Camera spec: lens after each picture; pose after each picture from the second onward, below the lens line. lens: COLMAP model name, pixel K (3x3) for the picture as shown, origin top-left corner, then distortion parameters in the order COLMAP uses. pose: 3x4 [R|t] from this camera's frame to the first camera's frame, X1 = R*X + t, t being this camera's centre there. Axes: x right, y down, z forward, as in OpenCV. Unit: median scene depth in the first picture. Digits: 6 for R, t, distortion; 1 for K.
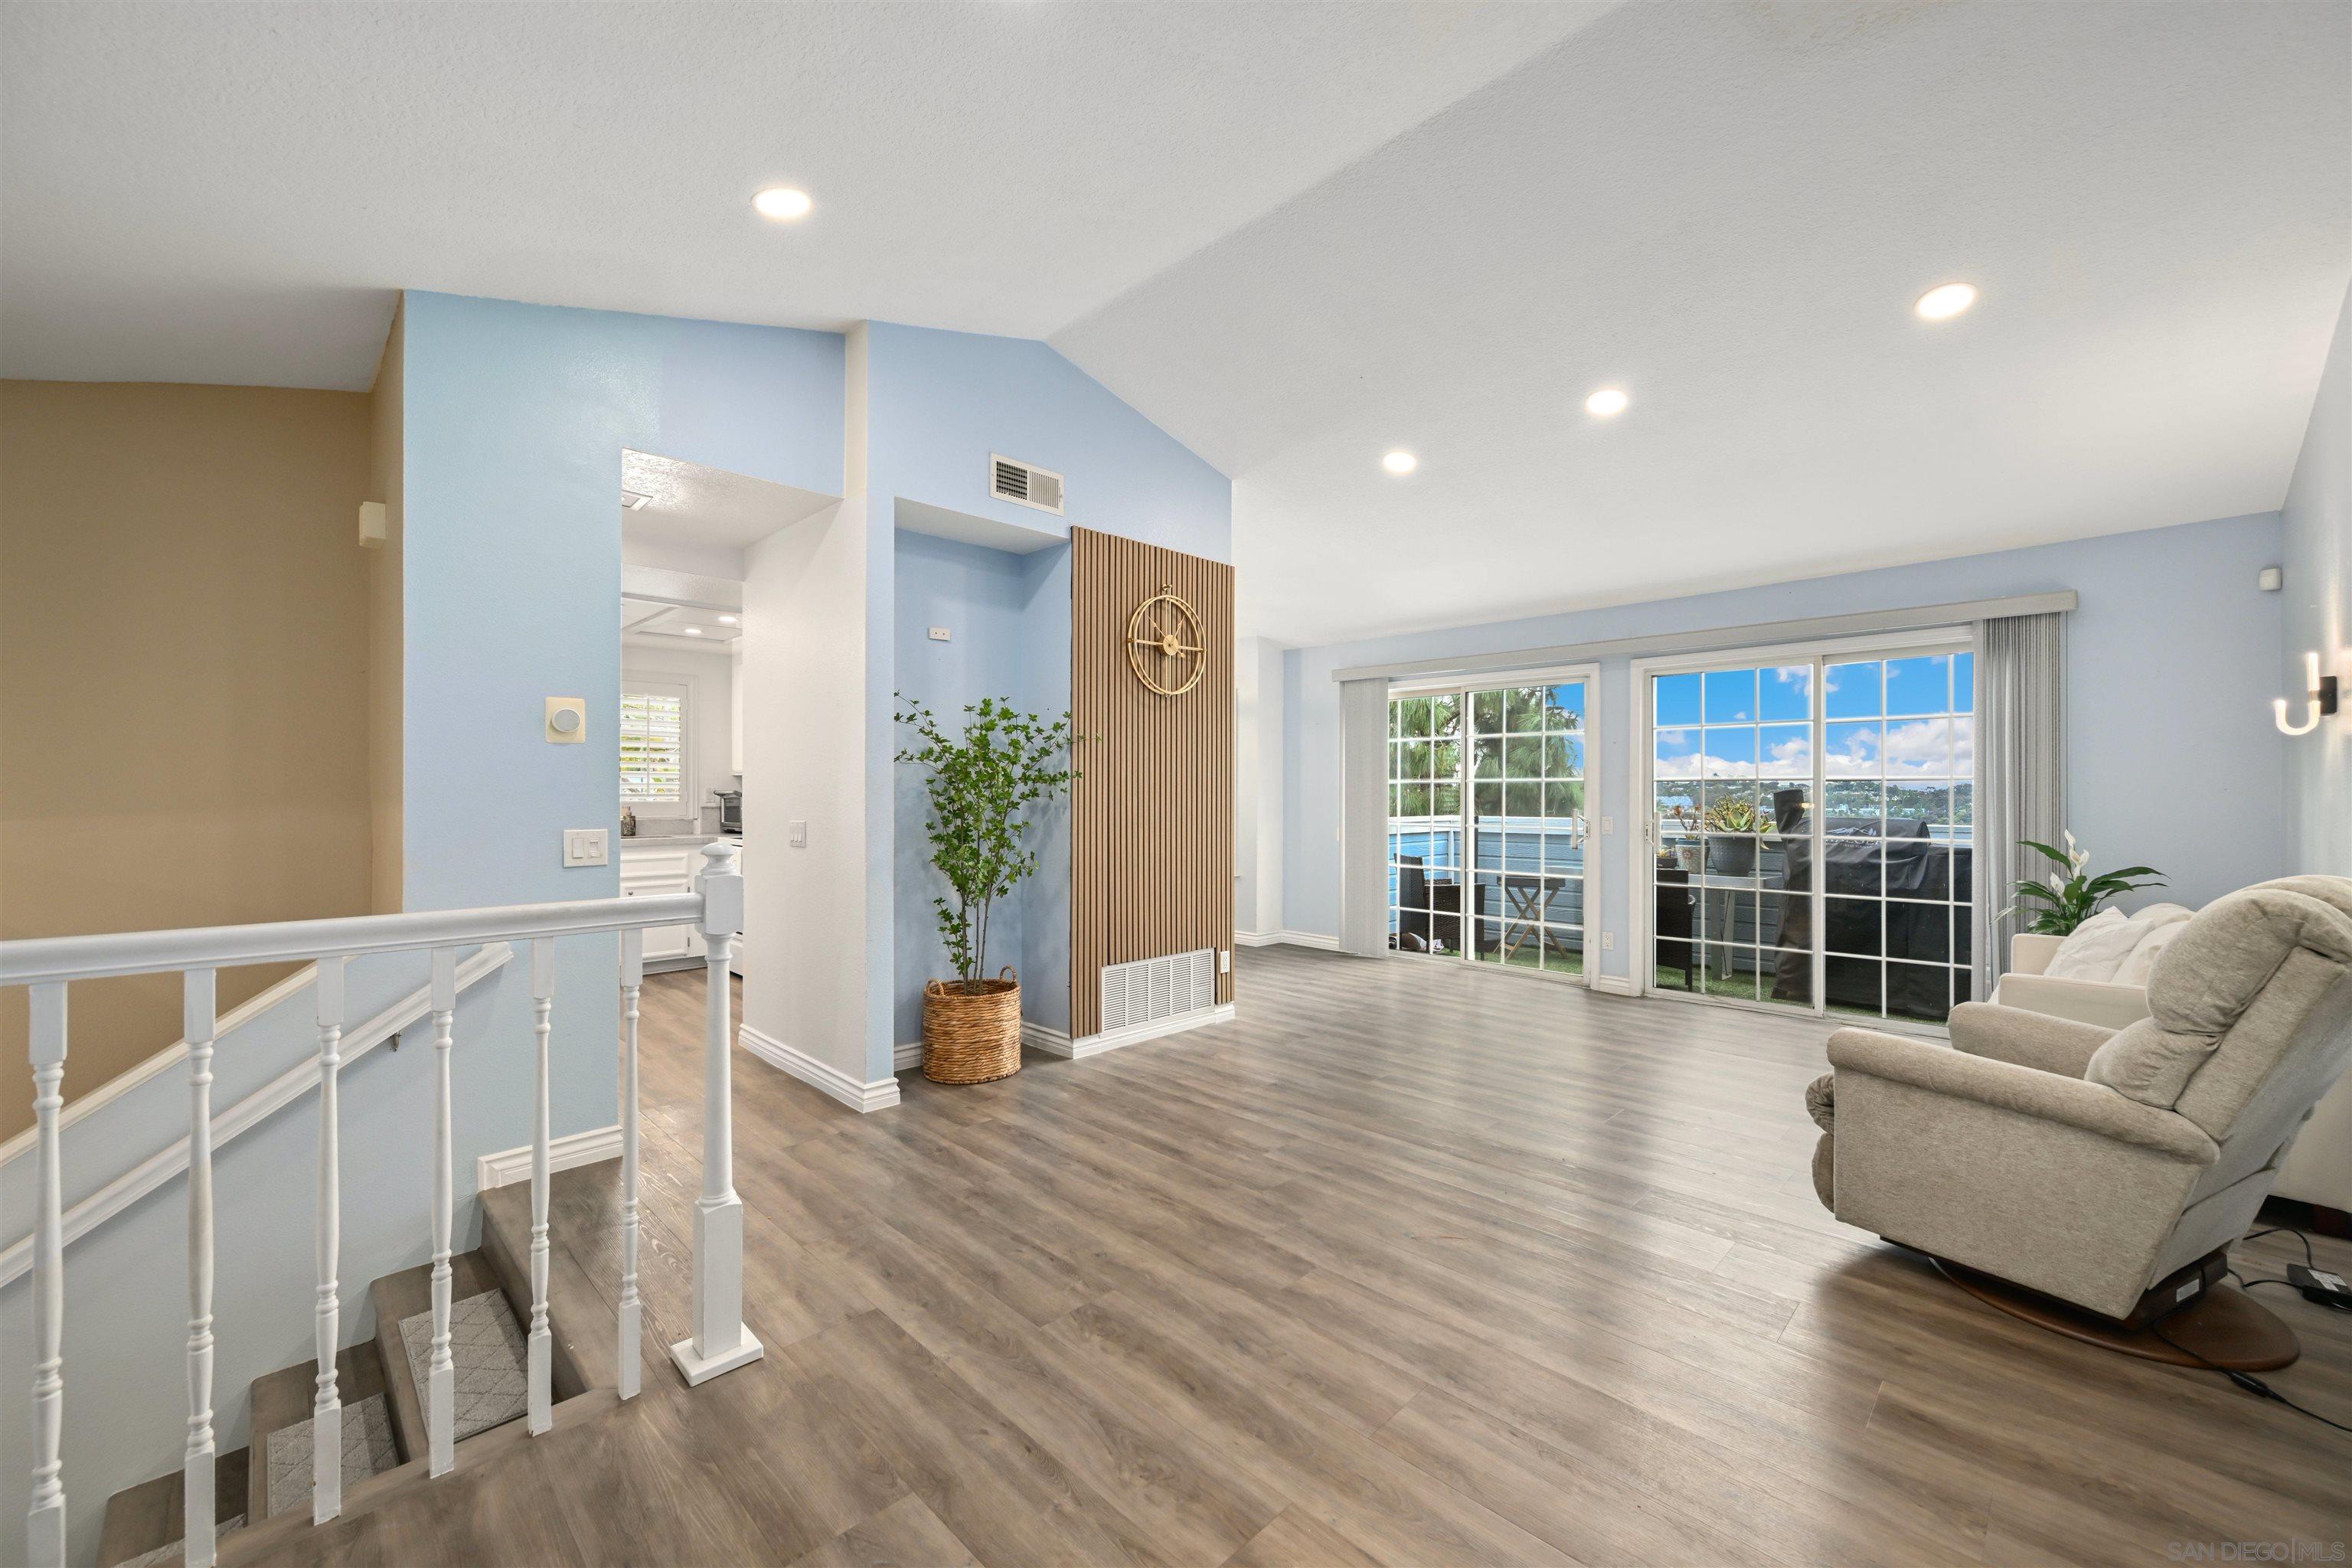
lens RADIAL K [[919.2, 0, 1183.3], [0, 919.2, 793.8], [0, 0, 1]] dist [0.000395, 0.000026]
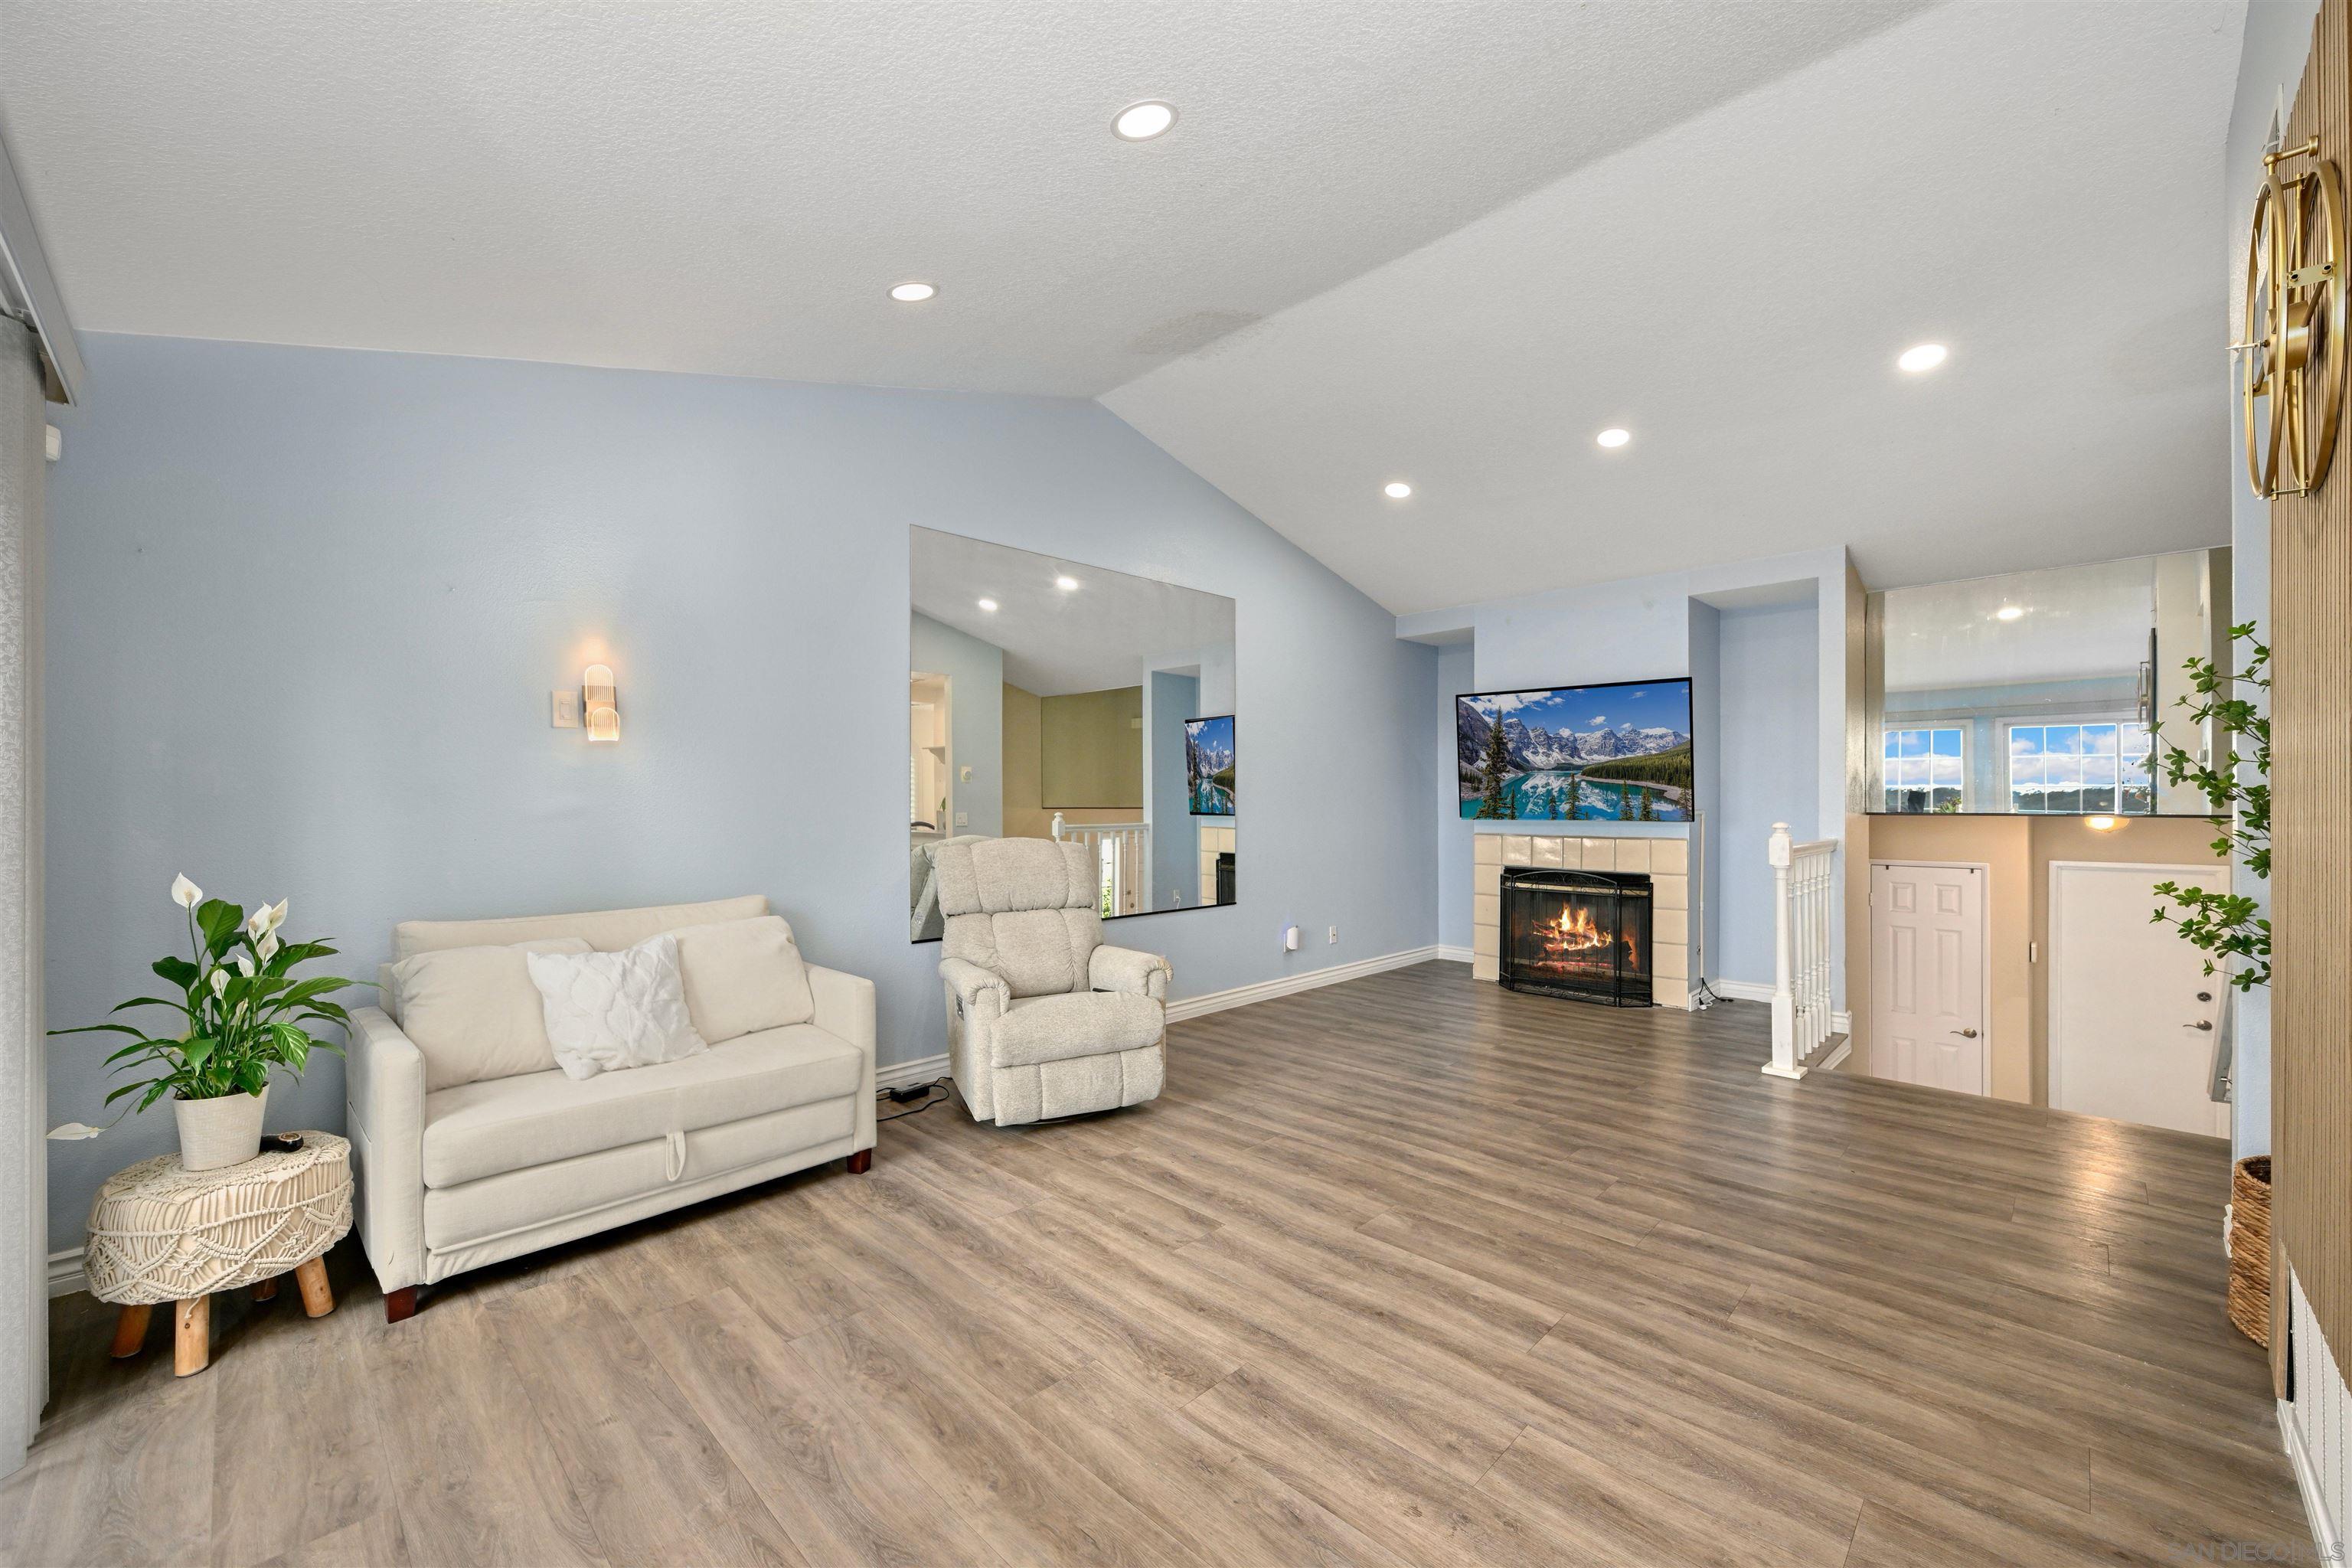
lens RADIAL K [[919.2, 0, 1183.3], [0, 919.2, 793.8], [0, 0, 1]] dist [0.000395, 0.000026]
pose [[-0.999925, -0.000838, -0.012186, 0.564771], [-0.000897, 0.999988, 0.004859, -0.010352], [0.012182, 0.004870, -0.999914, 1.996558]]
